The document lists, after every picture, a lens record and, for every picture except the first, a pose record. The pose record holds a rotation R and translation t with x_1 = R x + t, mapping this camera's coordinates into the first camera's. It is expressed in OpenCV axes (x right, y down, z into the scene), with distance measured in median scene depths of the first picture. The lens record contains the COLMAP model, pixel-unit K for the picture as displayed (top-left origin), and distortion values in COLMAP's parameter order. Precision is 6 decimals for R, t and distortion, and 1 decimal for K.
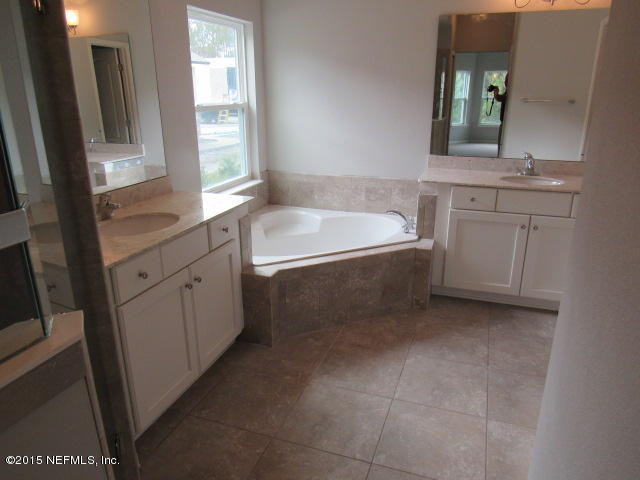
lens RADIAL K [[457.9, 0, 320.0], [0, 457.9, 240.0], [0, 0, 1]] dist [-0.024007, 0.003456]
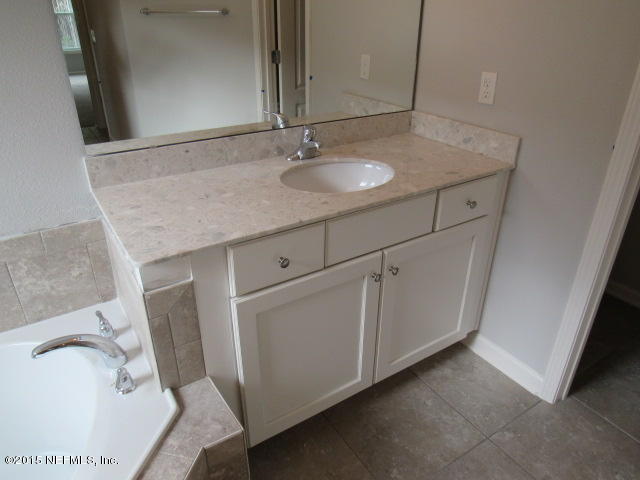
lens RADIAL K [[457.9, 0, 320.0], [0, 457.9, 240.0], [0, 0, 1]] dist [-0.024007, 0.003456]
pose [[0.606031, -0.361806, 0.708394, 0.073880], [0.239642, 0.932238, 0.271118, -0.211280], [-0.758484, 0.005455, 0.651669, 0.714847]]
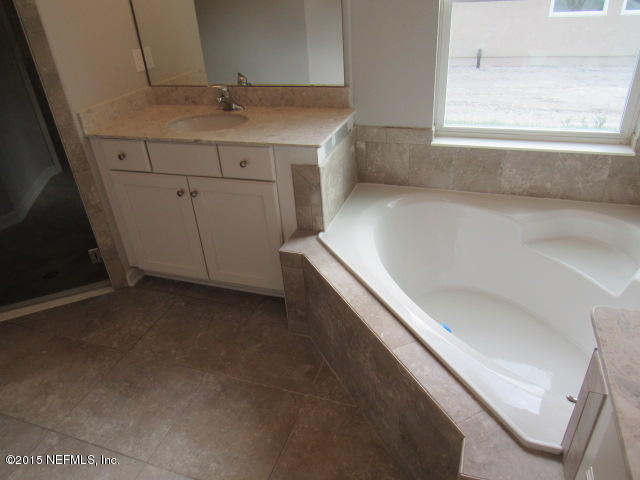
lens RADIAL K [[457.9, 0, 320.0], [0, 457.9, 240.0], [0, 0, 1]] dist [-0.024007, 0.003456]
pose [[0.007437, 0.502720, -0.864417, 0.450217], [-0.250770, 0.837755, 0.485057, -0.266377], [0.968018, 0.213163, 0.132298, 0.823857]]
